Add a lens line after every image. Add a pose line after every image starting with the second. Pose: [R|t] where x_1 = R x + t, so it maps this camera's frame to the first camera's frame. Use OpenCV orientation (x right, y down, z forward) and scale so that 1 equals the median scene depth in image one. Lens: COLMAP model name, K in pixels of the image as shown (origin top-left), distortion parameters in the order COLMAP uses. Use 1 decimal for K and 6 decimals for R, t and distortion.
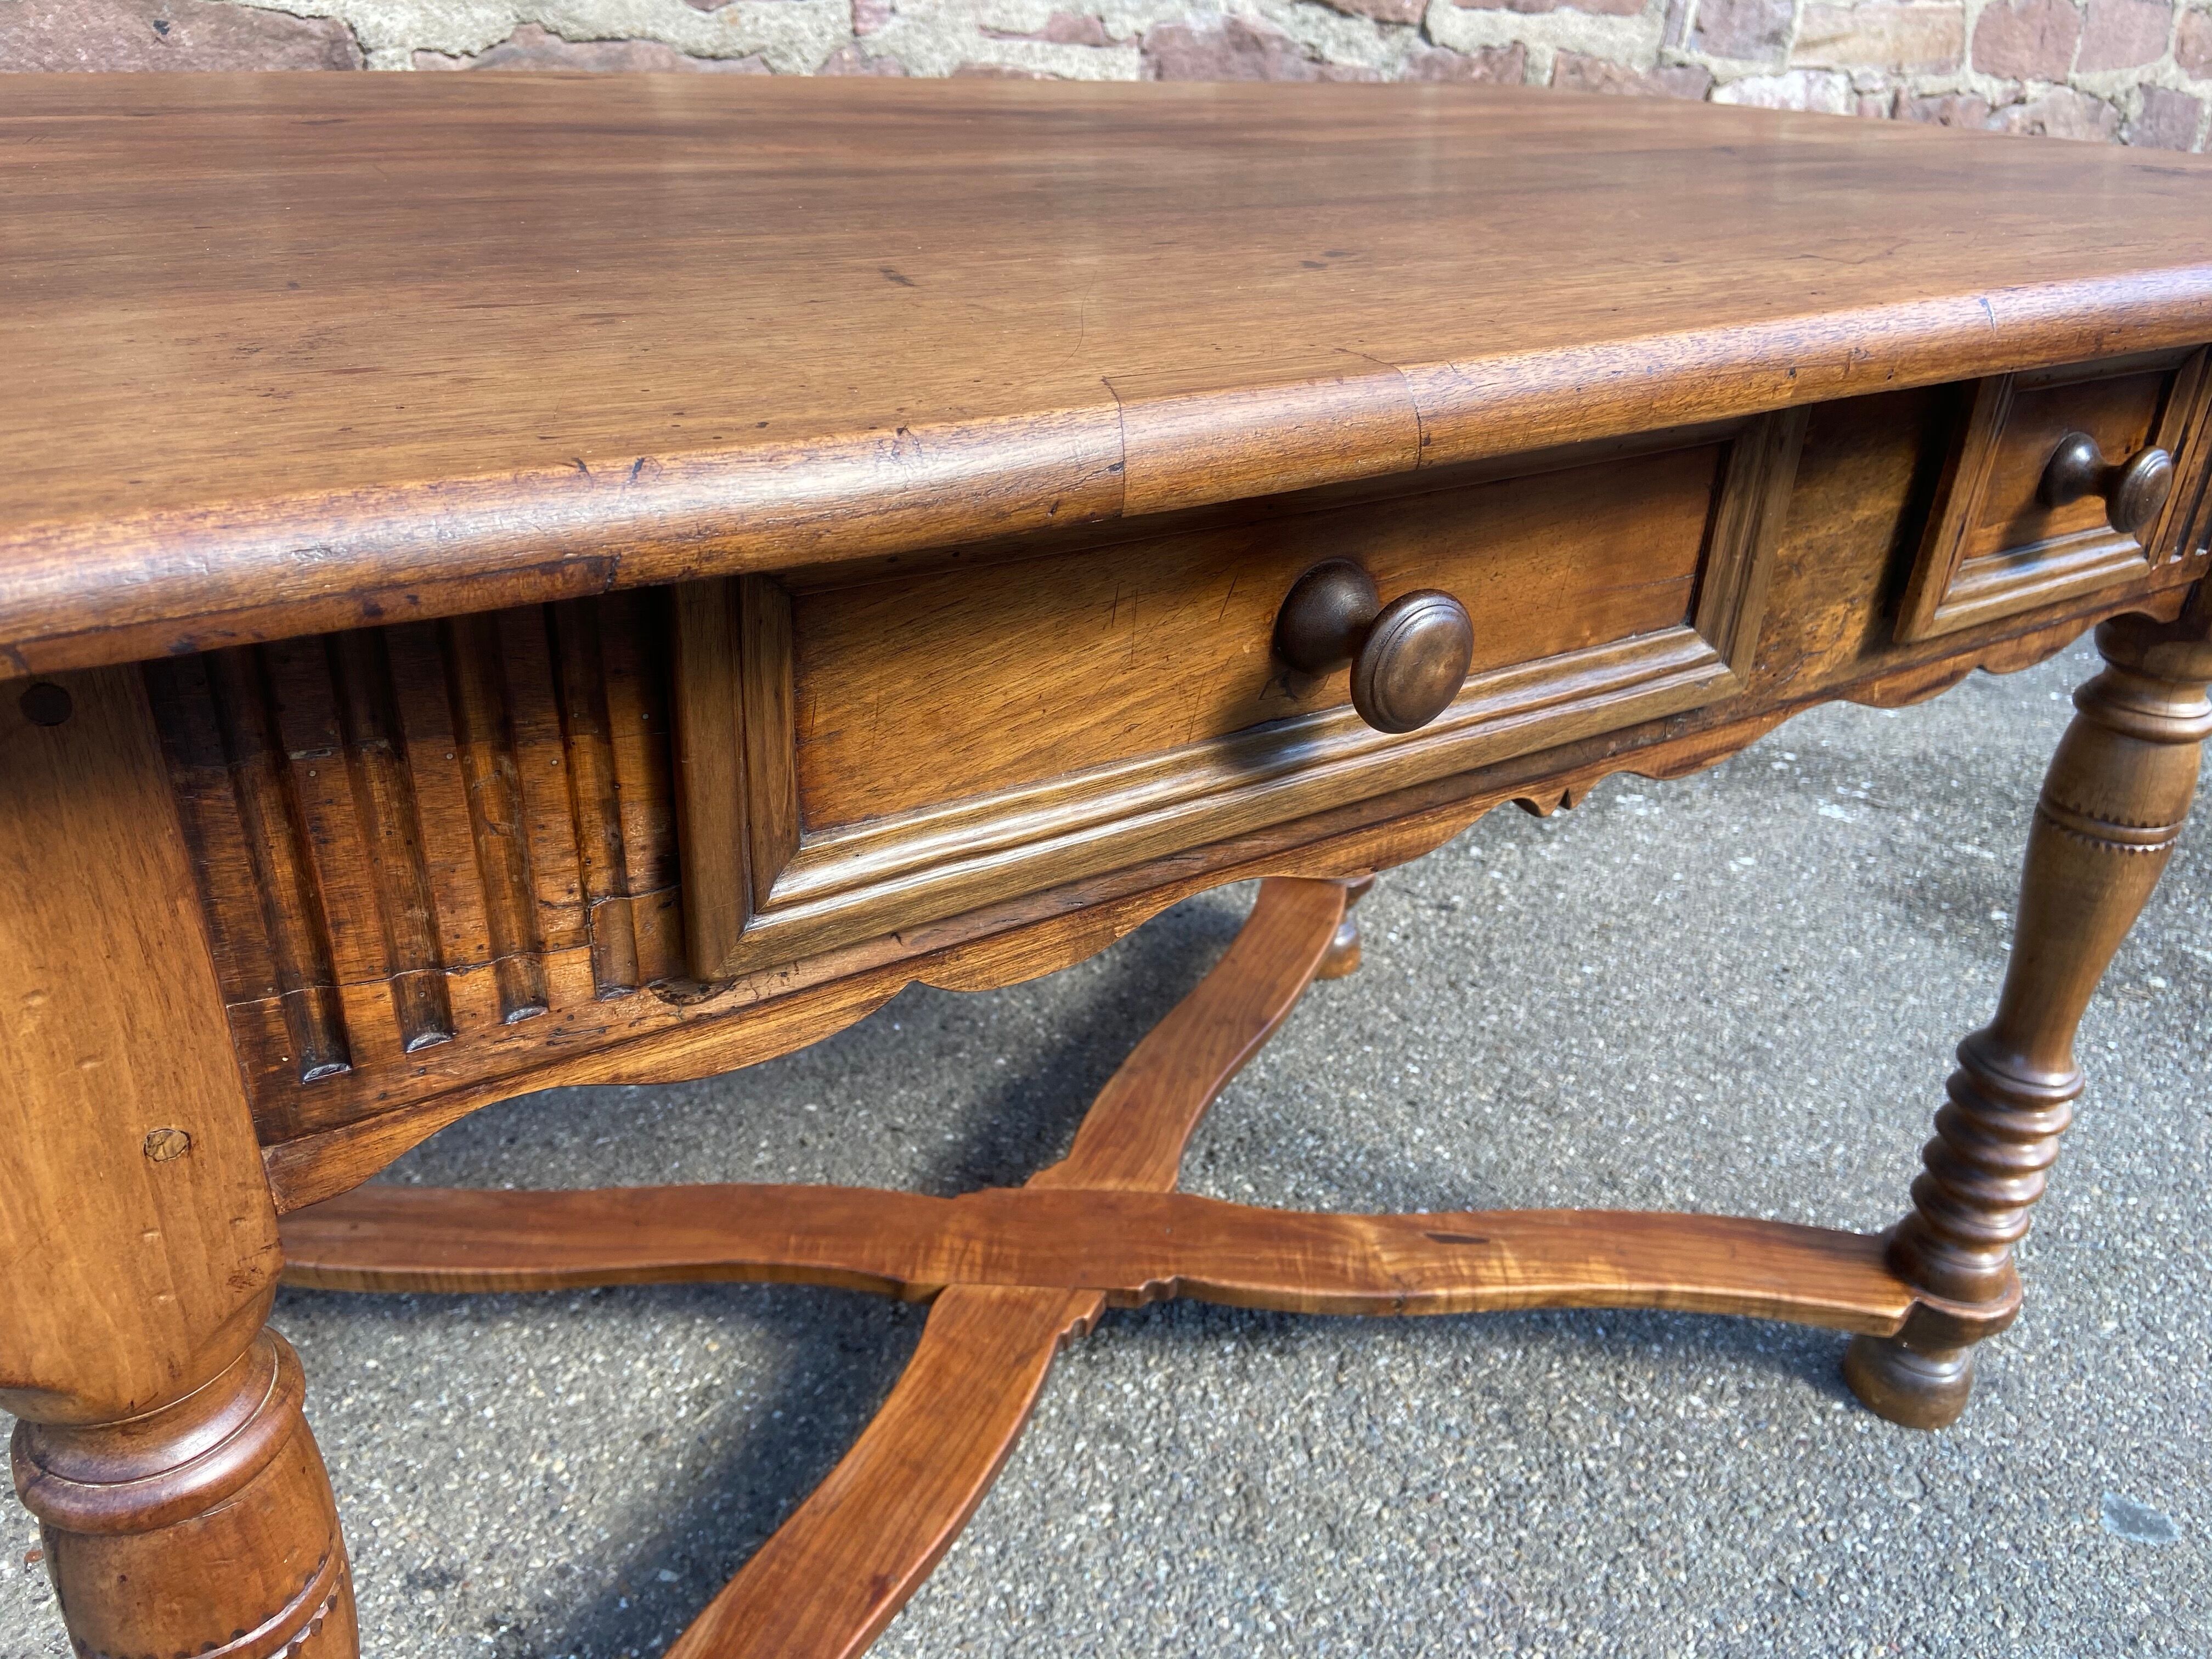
lens RADIAL K [[1676.4, 0, 1113.5], [0, 1676.4, 823.3], [0, 0, 1]] dist [0.126951, -0.166885]
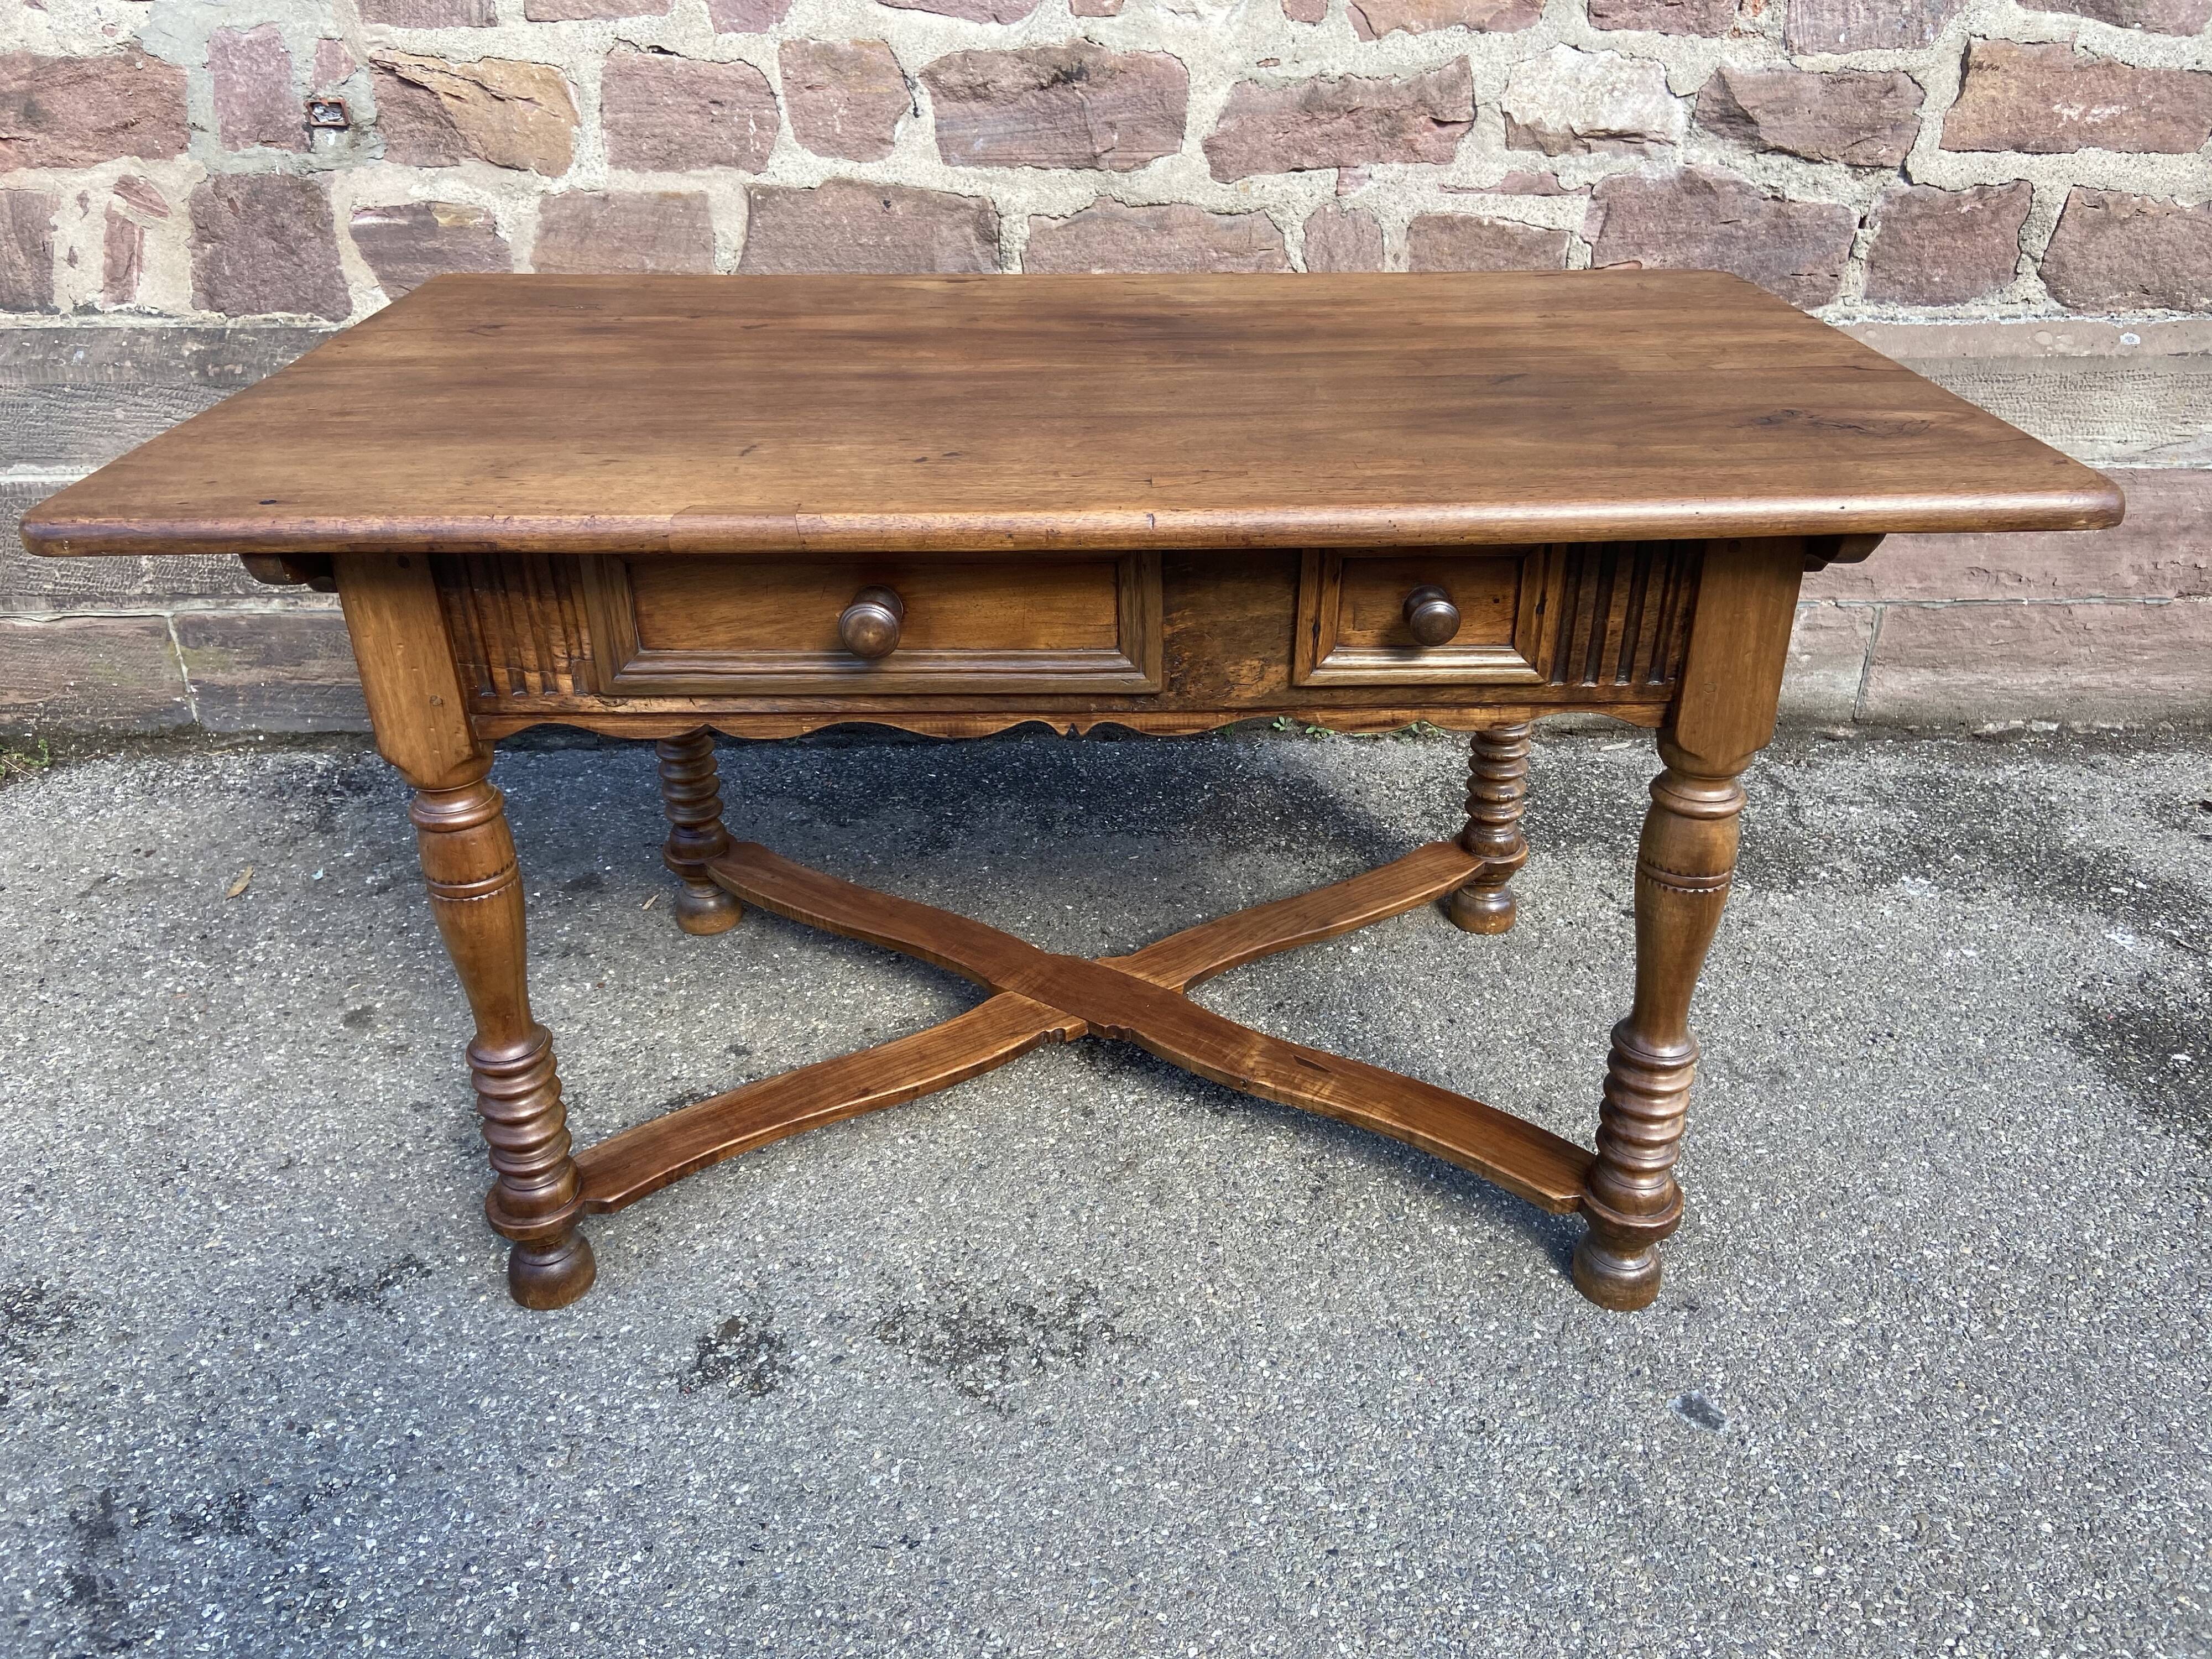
lens RADIAL K [[1676.4, 0, 1093.8], [0, 1676.4, 812.8], [0, 0, 1]] dist [0.126951, -0.166885]
pose [[0.827643, 0.217090, -0.517571, 0.780306], [-0.213661, 0.974599, 0.067122, -0.032274], [0.518996, 0.055032, 0.853004, -0.392335]]
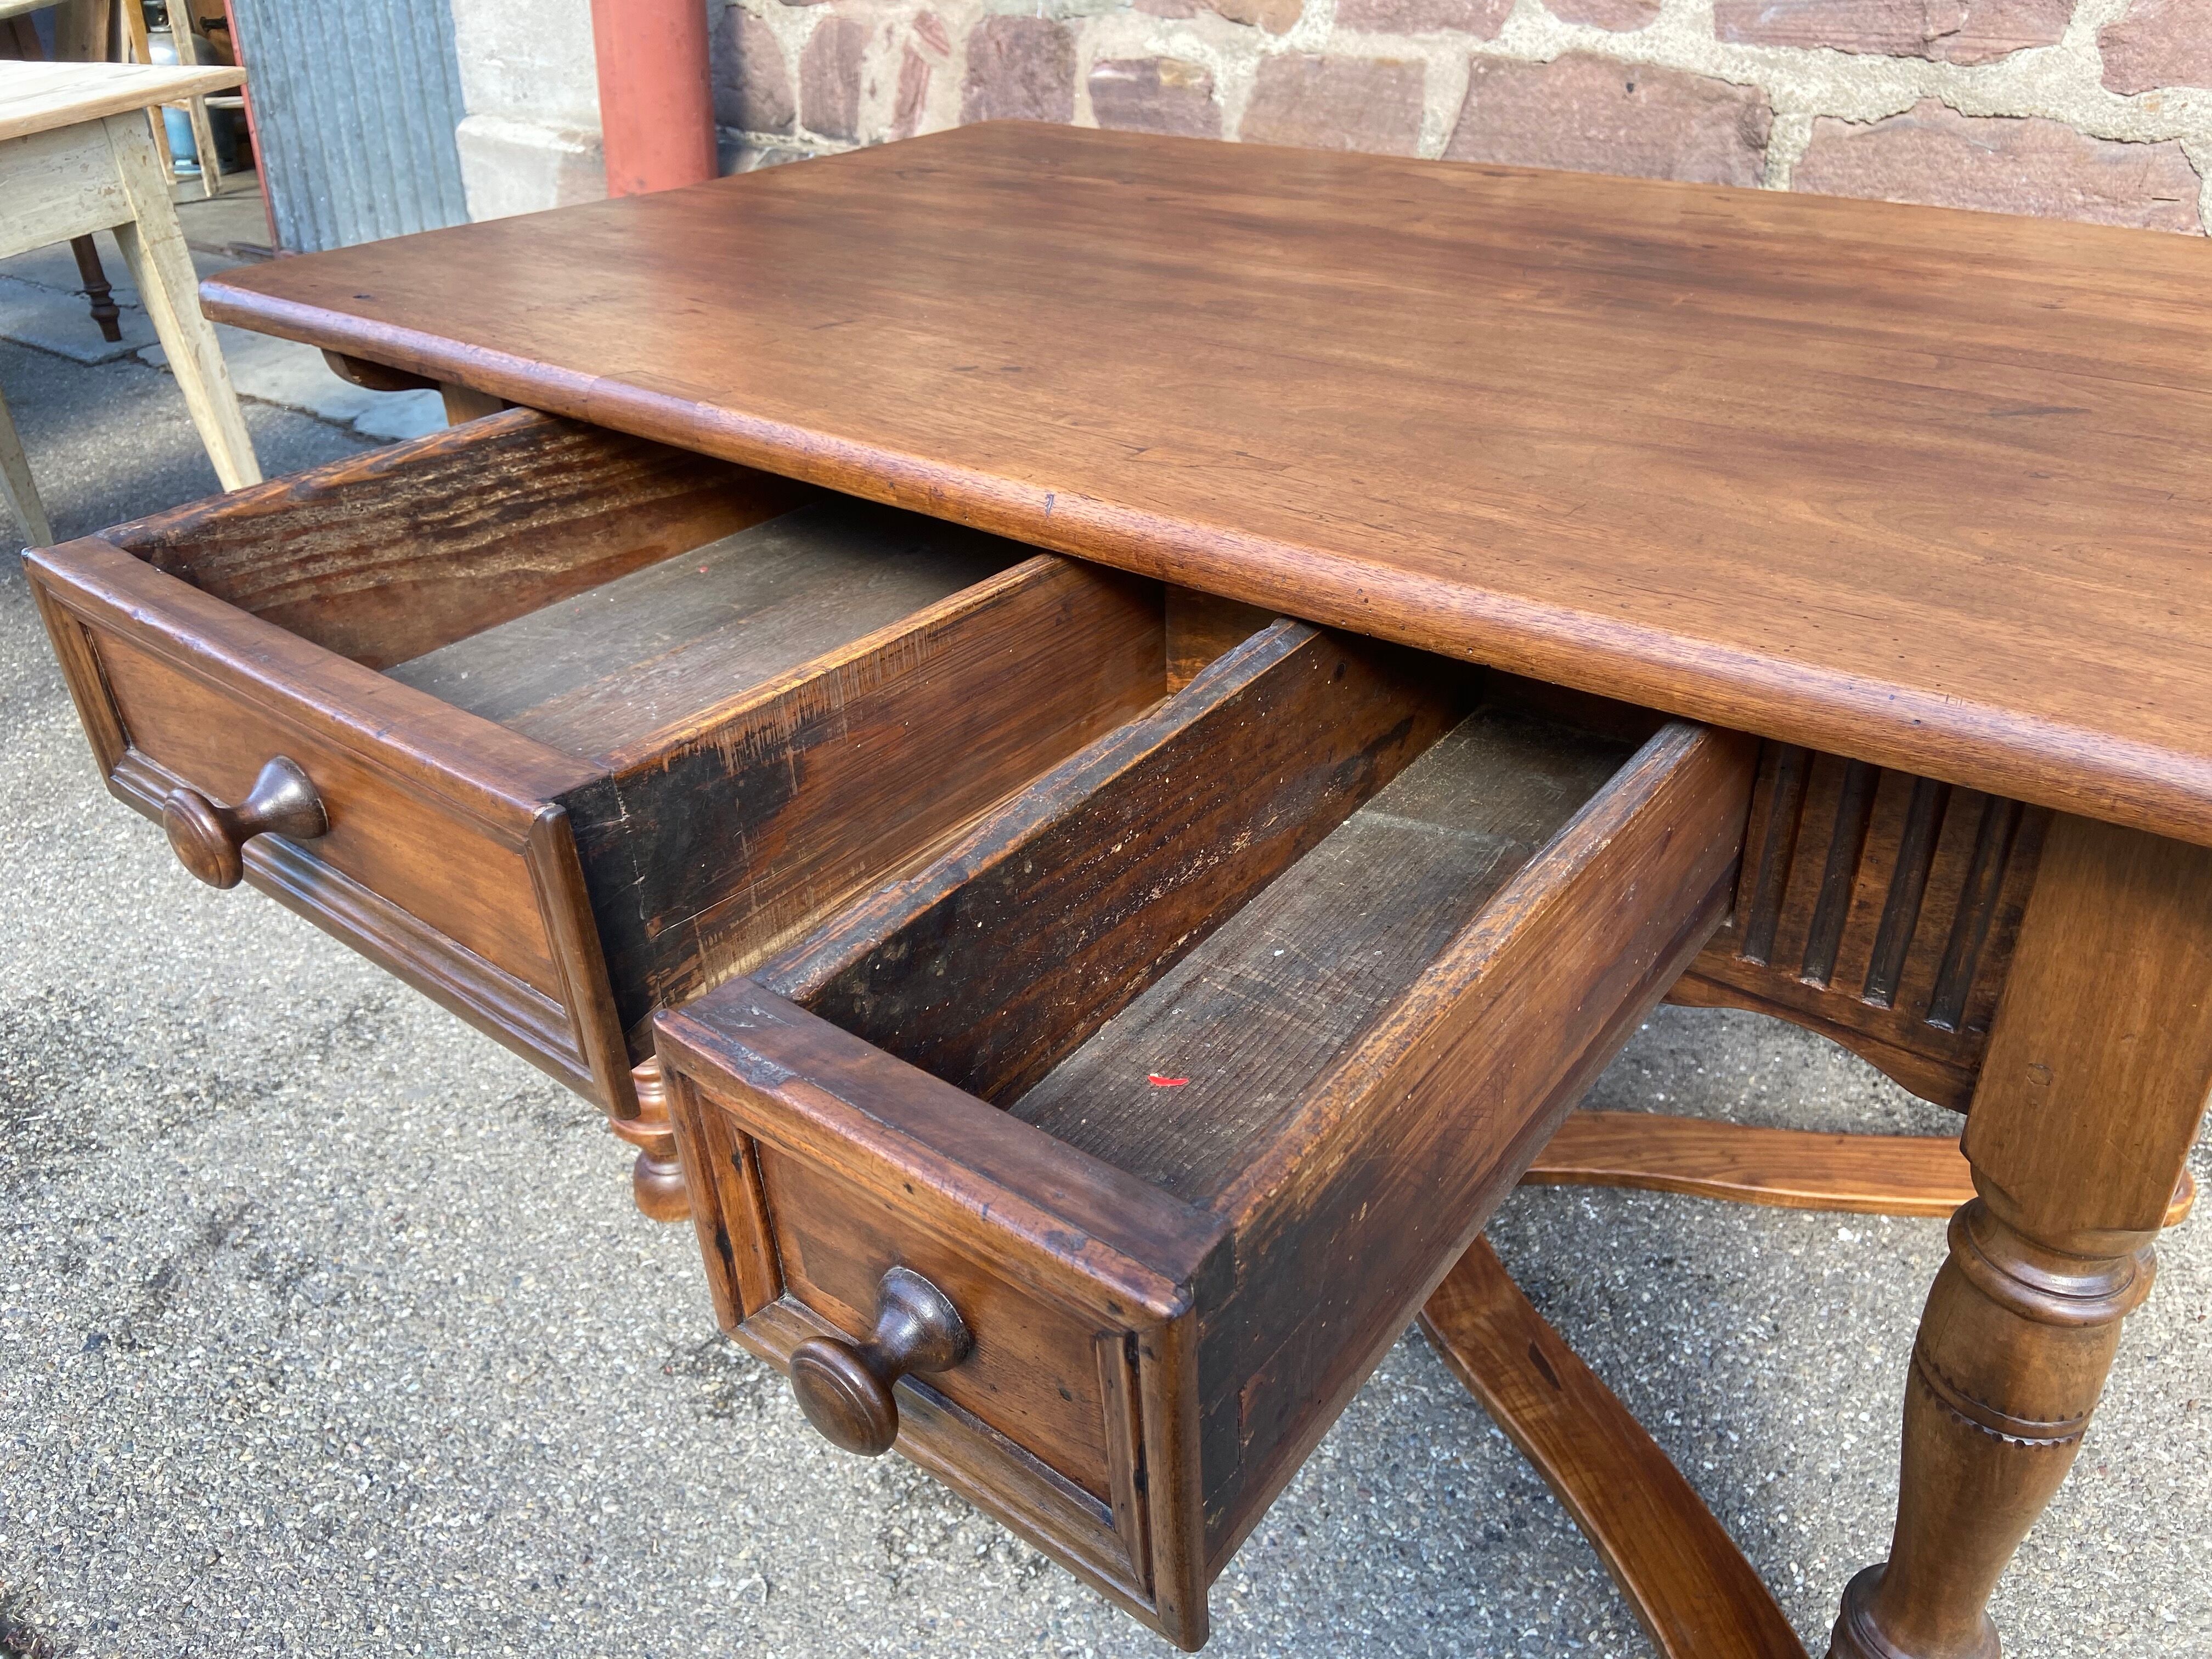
lens RADIAL K [[1676.4, 0, 1108.6], [0, 1676.4, 828.5], [0, 0, 1]] dist [0.126951, -0.166885]
pose [[0.310822, 0.433781, -0.845709, 0.863636], [-0.403914, 0.865723, 0.295597, -0.237488], [0.860374, 0.249715, 0.444296, 0.240117]]
